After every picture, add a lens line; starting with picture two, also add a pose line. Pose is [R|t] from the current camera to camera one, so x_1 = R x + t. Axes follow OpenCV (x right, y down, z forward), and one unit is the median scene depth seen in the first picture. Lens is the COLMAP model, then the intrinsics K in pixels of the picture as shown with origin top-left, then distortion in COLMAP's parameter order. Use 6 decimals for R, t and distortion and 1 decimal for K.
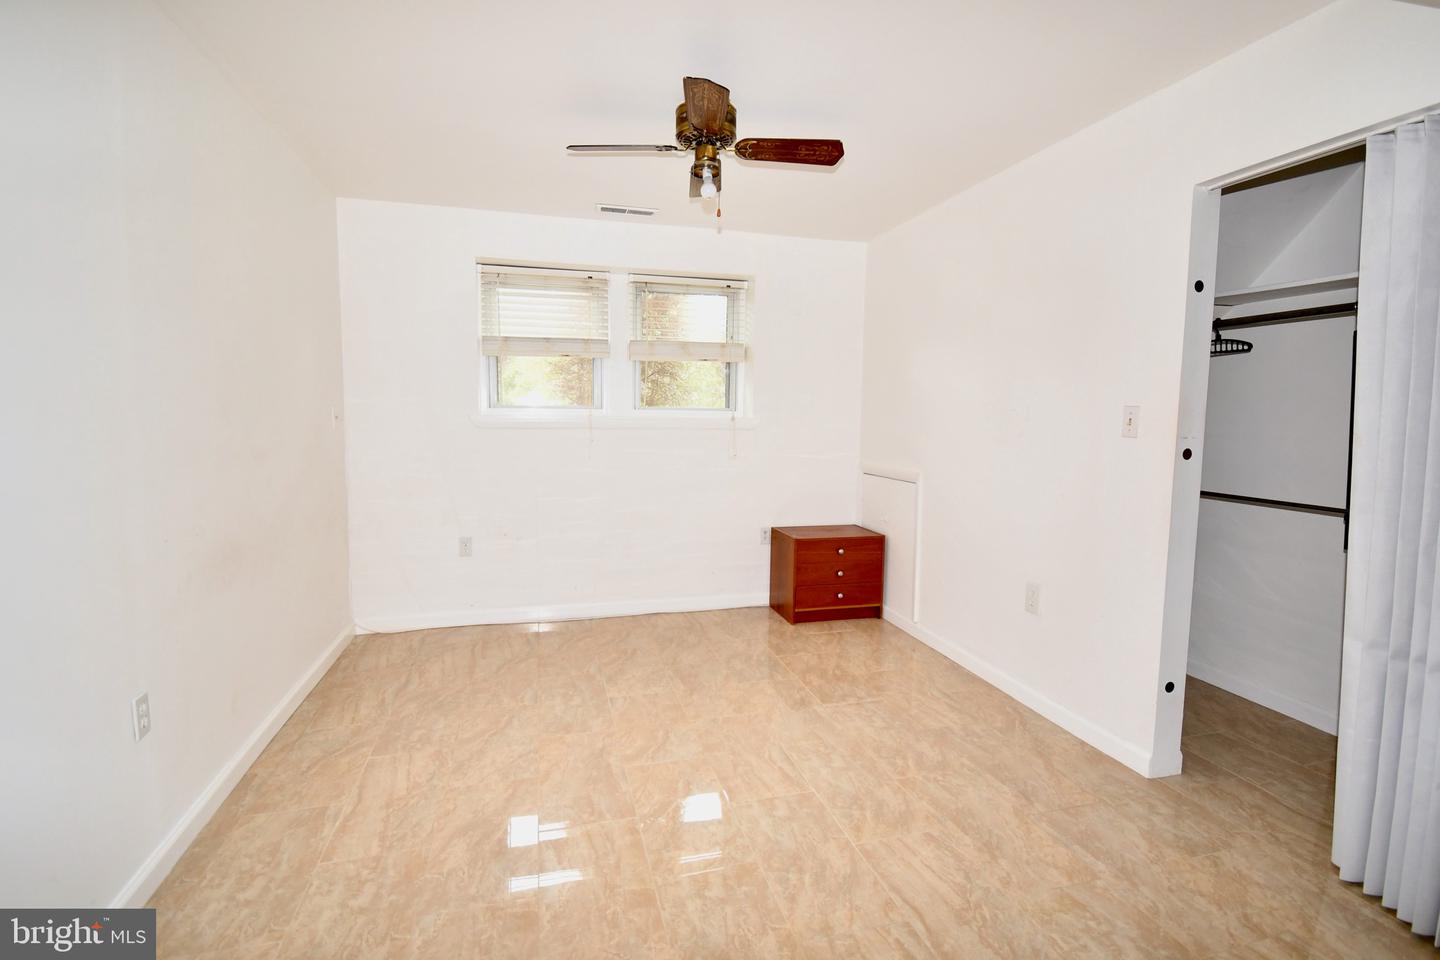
lens RADIAL K [[649.7, 0, 717.7], [0, 649.7, 474.1], [0, 0, 1]] dist [0.024374, -0.028094]
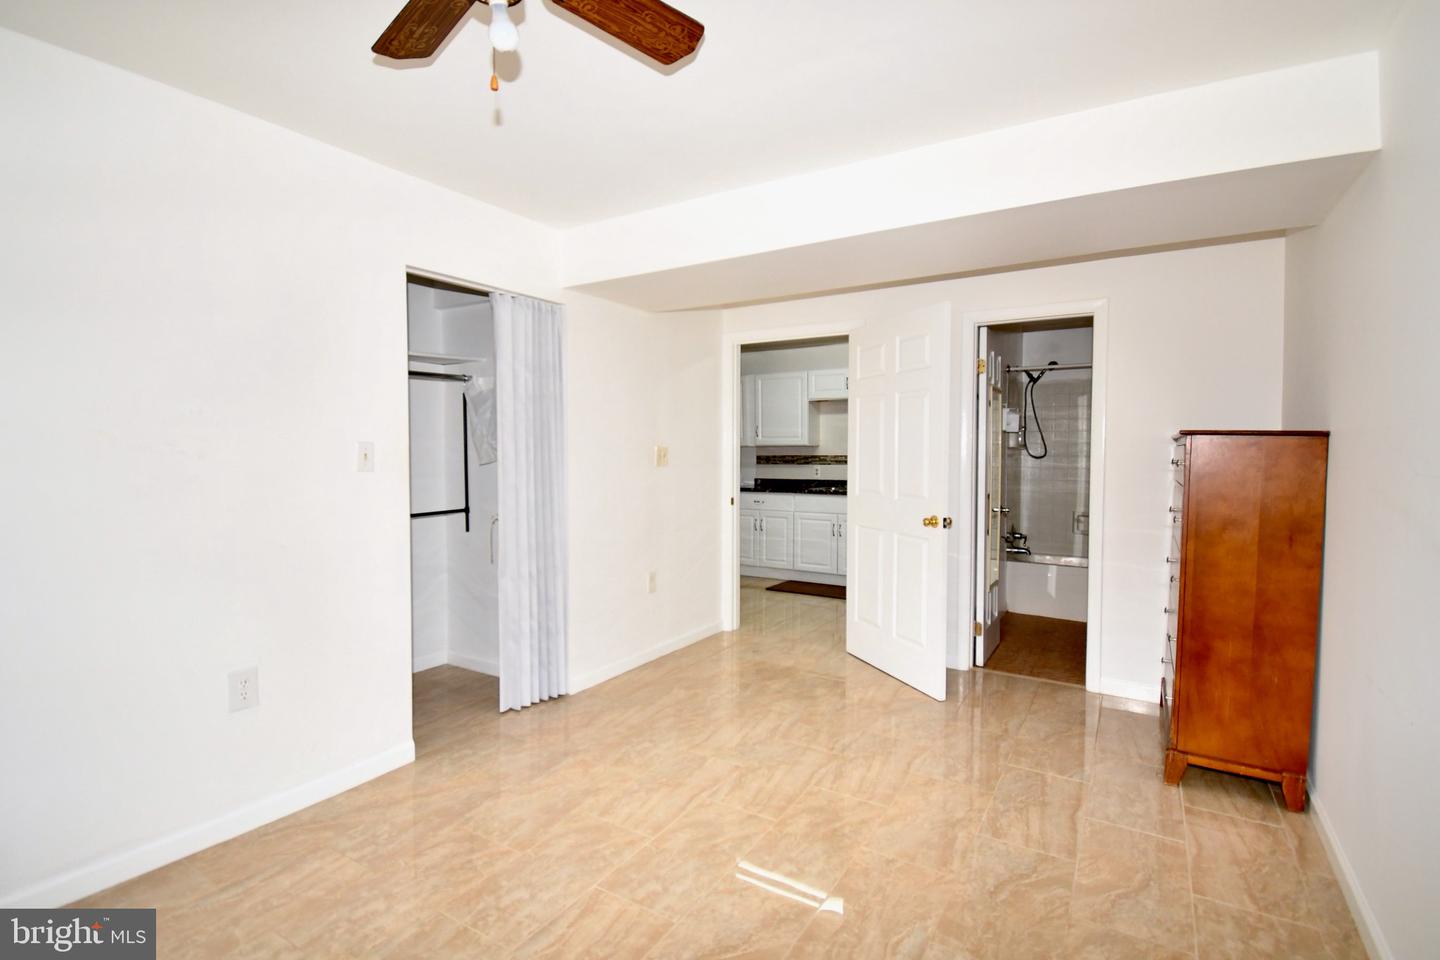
lens RADIAL K [[649.7, 0, 717.7], [0, 649.7, 474.1], [0, 0, 1]] dist [0.024374, -0.028094]
pose [[-0.665001, -0.038075, 0.745871, -0.651591], [0.063344, 0.992226, 0.107126, -0.158317], [-0.744151, 0.118485, -0.657419, 1.524691]]
